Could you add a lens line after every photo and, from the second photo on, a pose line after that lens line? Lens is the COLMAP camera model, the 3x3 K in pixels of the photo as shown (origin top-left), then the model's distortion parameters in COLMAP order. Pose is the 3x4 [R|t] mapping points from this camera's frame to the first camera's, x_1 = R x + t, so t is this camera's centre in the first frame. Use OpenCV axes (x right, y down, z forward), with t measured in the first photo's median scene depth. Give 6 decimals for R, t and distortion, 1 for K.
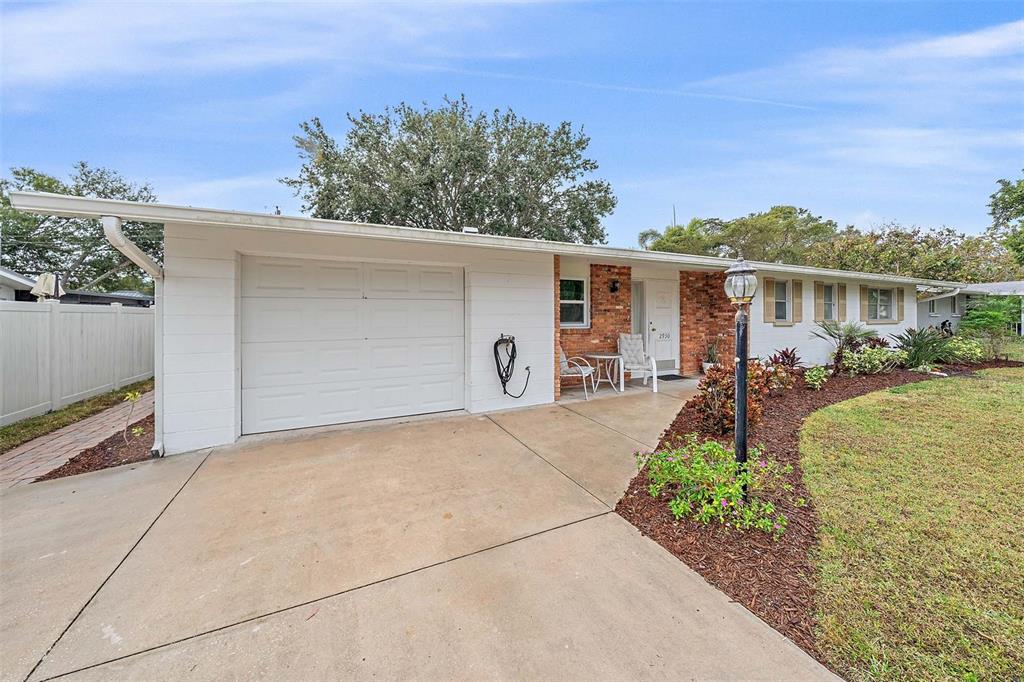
lens RADIAL K [[355.0, 0, 498.0], [0, 355.0, 312.7], [0, 0, 1]] dist [-0.009753, 0.000619]
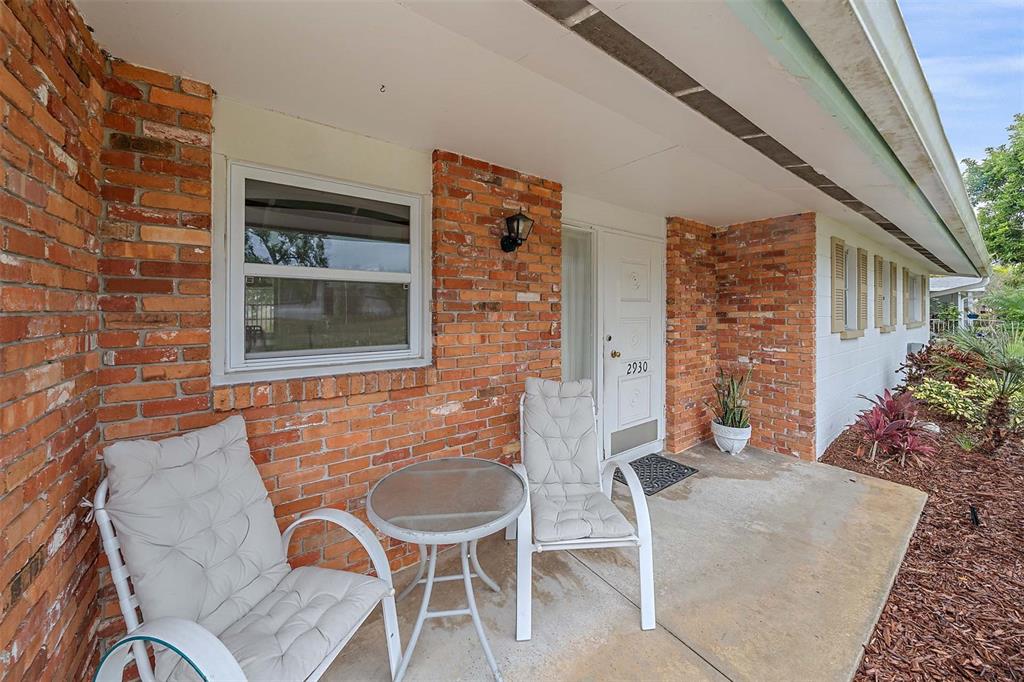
lens RADIAL K [[355.0, 0, 507.3], [0, 355.0, 309.6], [0, 0, 1]] dist [-0.009753, 0.000619]
pose [[0.979748, 0.000673, 0.200234, 0.257796], [-0.000993, 0.999998, 0.001498, -0.003826], [-0.200232, -0.001667, 0.979747, 0.679423]]
